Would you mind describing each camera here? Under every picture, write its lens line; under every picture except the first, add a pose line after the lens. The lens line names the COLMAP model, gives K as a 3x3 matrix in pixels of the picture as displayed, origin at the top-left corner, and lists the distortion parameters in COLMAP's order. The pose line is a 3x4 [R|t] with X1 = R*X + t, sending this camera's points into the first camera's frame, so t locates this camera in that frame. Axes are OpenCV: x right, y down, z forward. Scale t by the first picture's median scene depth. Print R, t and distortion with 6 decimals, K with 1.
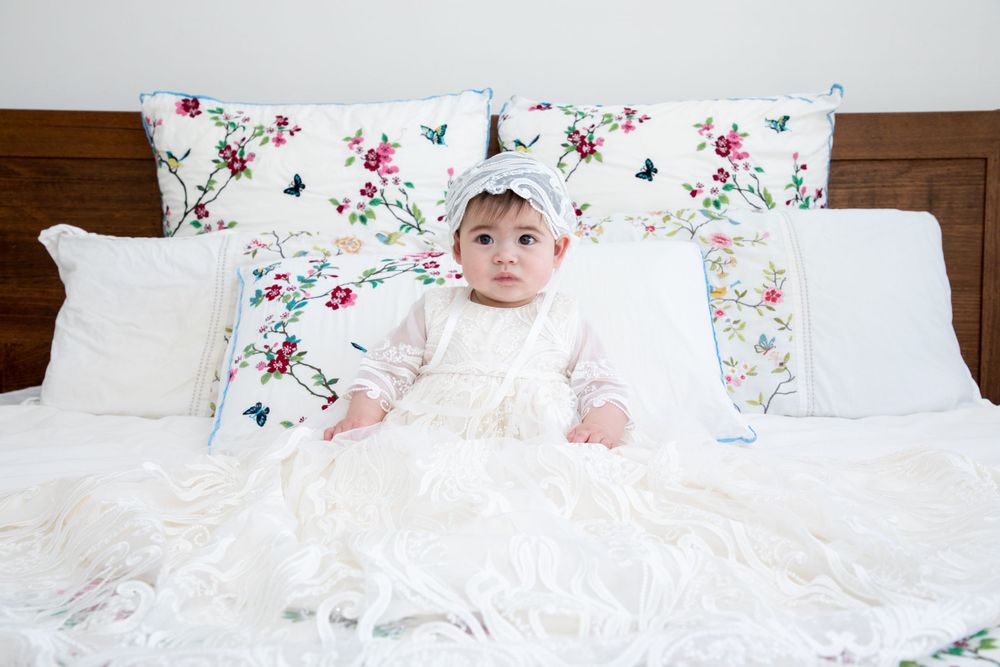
lens RADIAL K [[1232.5, 0, 500.7], [0, 1232.5, 332.7], [0, 0, 1]] dist [0.089332, 0.000000]
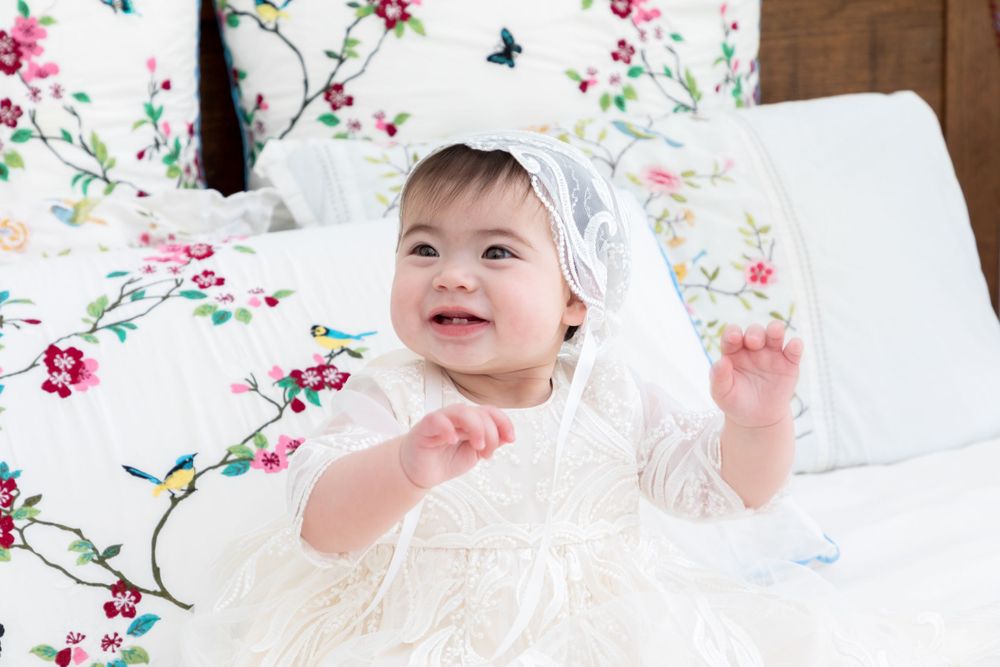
lens RADIAL K [[2019.4, 0, 500.7], [0, 2019.4, 332.0], [0, 0, 1]] dist [0.002761, 0.000000]
pose [[0.924456, -0.102014, 0.367388, -0.243628], [0.051576, 0.988145, 0.144601, -0.141209], [-0.377784, -0.114729, 0.918758, 0.140332]]
